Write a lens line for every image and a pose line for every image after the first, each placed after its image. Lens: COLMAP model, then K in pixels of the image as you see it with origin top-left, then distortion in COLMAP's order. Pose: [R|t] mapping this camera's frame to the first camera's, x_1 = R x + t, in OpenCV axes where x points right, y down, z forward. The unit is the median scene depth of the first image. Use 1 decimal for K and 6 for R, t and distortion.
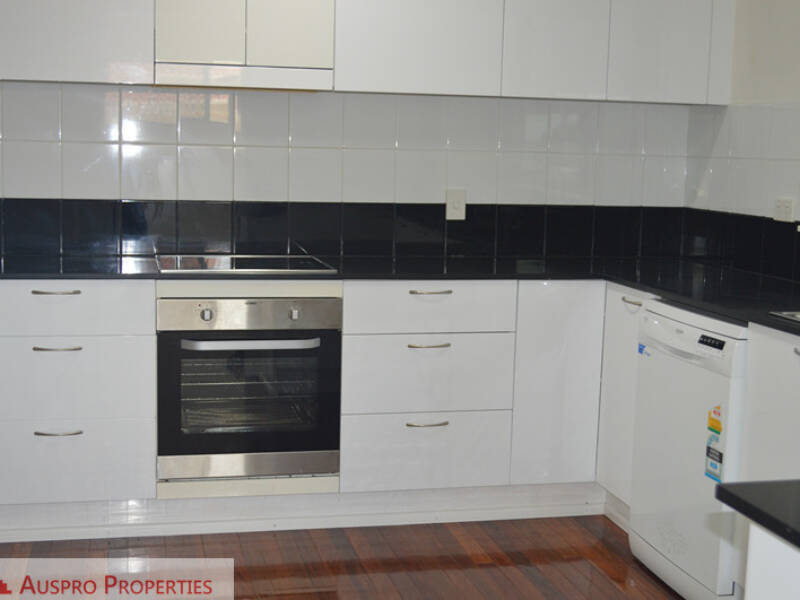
lens RADIAL K [[1191.9, 0, 400.0], [0, 1191.9, 300.0], [0, 0, 1]] dist [-0.028289, -0.055301]
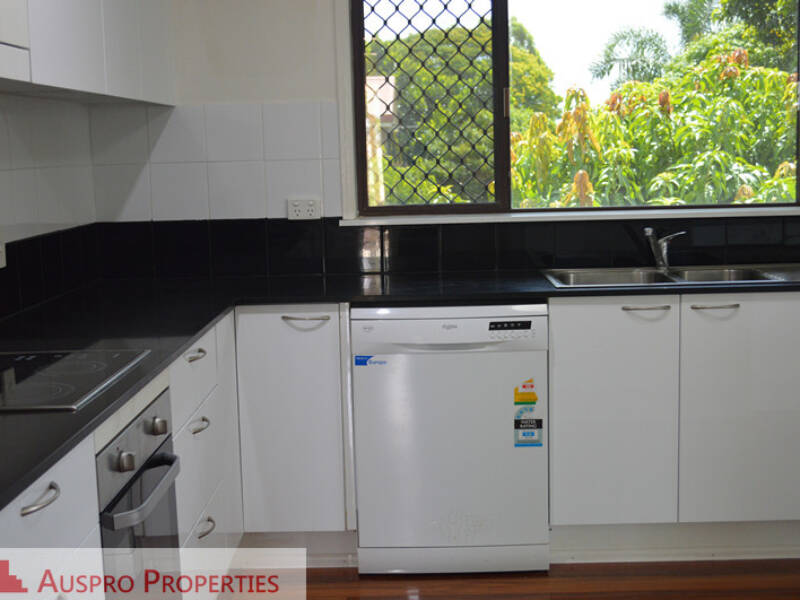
lens RADIAL K [[1191.9, 0, 400.0], [0, 1191.9, 300.0], [0, 0, 1]] dist [-0.028289, -0.055301]
pose [[0.234026, -0.153369, 0.960057, -0.799552], [0.154103, 0.980847, 0.119126, -0.131664], [-0.959940, 0.120069, 0.253179, 0.814105]]
